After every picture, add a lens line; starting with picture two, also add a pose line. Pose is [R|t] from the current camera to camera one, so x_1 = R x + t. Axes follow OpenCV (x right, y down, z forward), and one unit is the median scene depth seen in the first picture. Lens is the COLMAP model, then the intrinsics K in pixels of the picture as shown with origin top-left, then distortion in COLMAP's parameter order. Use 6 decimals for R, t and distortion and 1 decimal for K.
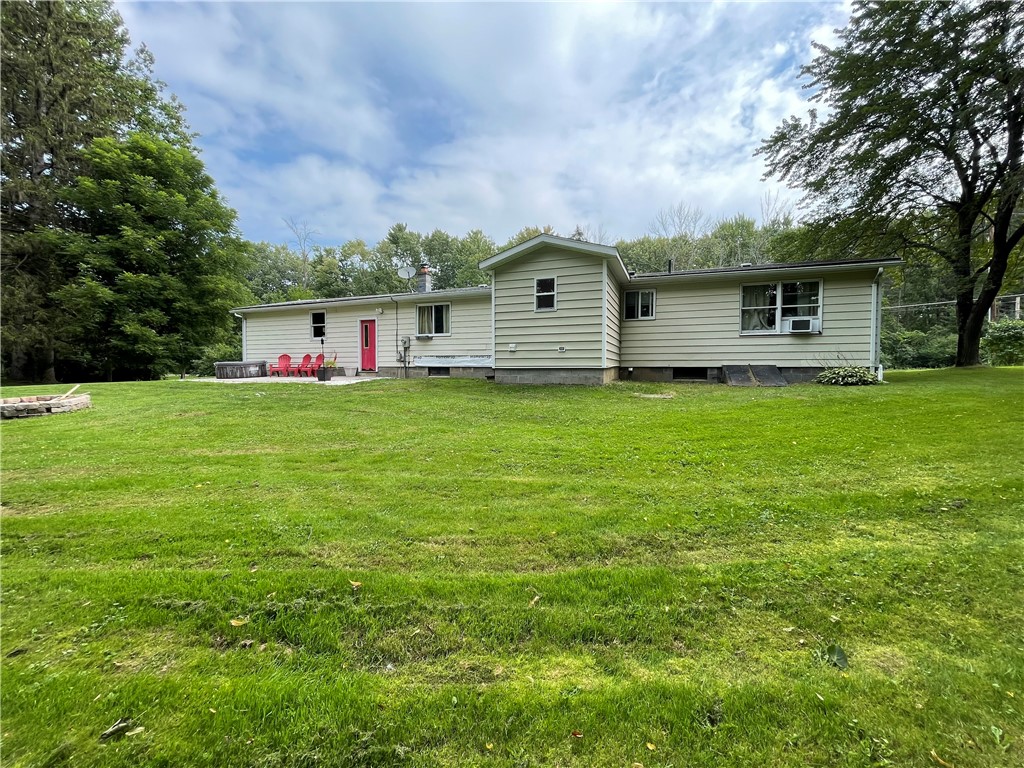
lens RADIAL K [[409.2, 0, 513.3], [0, 409.2, 387.6], [0, 0, 1]] dist [-0.015773, -0.000037]
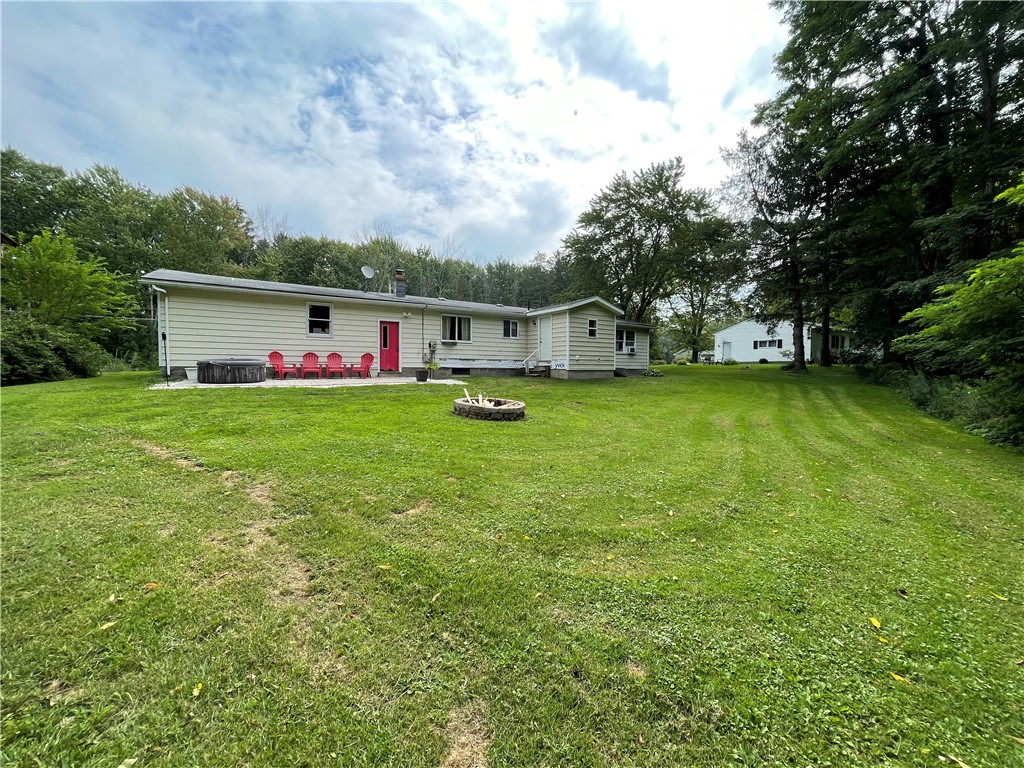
lens RADIAL K [[409.2, 0, 515.1], [0, 409.2, 379.0], [0, 0, 1]] dist [-0.015773, -0.000037]
pose [[0.576287, -0.019457, 0.817016, -1.045222], [0.031950, 0.999489, 0.001266, -0.014042], [-0.816623, 0.025374, 0.576614, 0.166213]]
